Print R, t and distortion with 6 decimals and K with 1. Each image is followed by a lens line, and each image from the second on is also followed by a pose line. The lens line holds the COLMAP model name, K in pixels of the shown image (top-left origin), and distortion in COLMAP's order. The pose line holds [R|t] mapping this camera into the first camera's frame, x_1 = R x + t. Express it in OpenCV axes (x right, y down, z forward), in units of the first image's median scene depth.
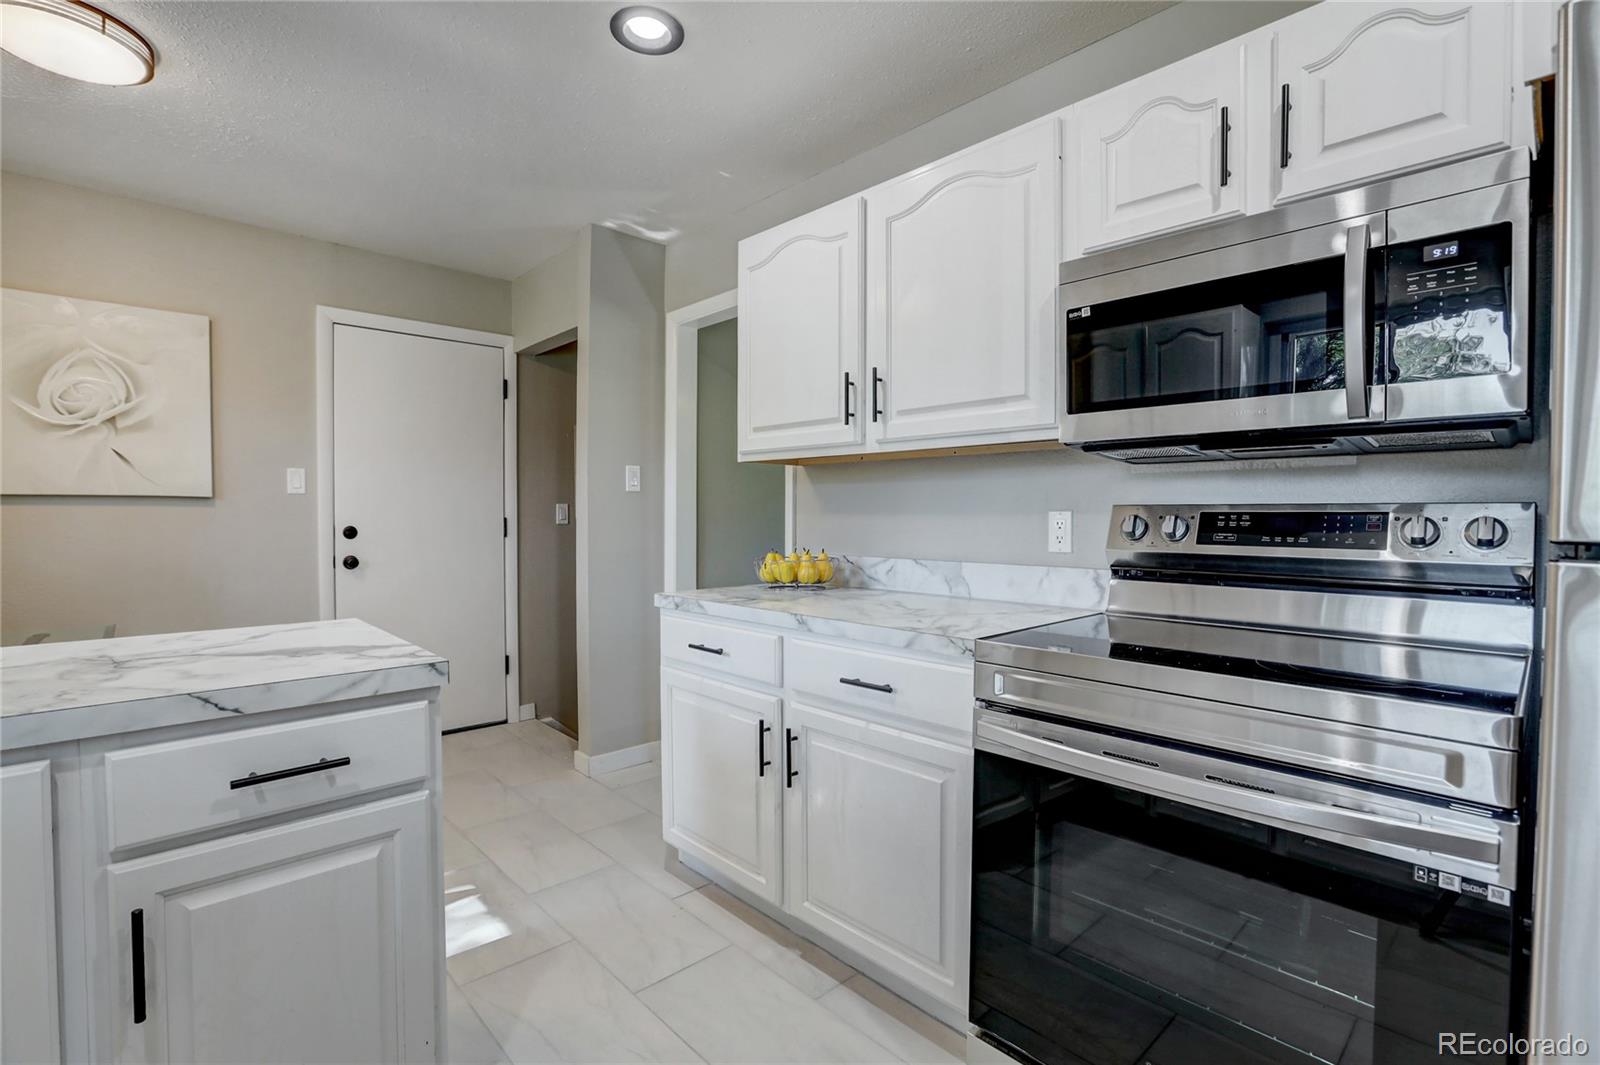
lens RADIAL K [[744.3, 0, 799.9], [0, 744.3, 529.8], [0, 0, 1]] dist [-0.031746, 0.002740]
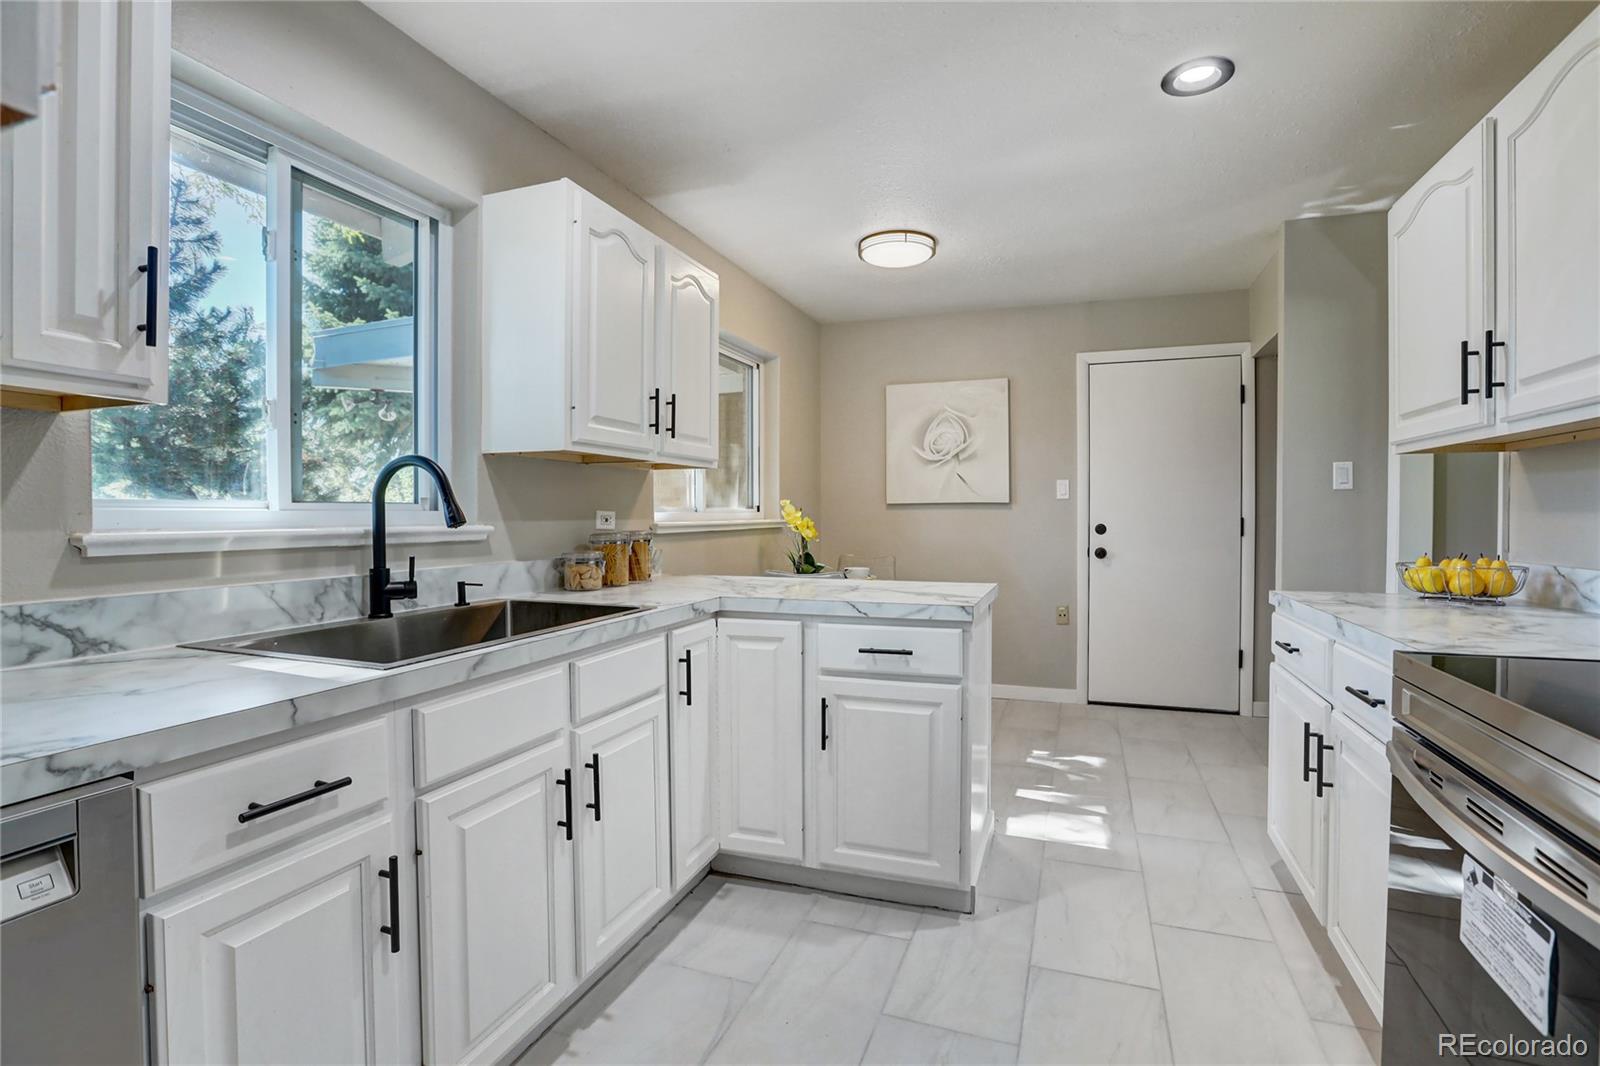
lens RADIAL K [[744.3, 0, 808.6], [0, 744.3, 529.5], [0, 0, 1]] dist [-0.031746, 0.002740]
pose [[0.448781, 0.014026, -0.893532, 0.358560], [-0.015972, 0.999843, 0.007673, 0.003370], [0.893499, 0.010828, 0.448935, -0.013300]]
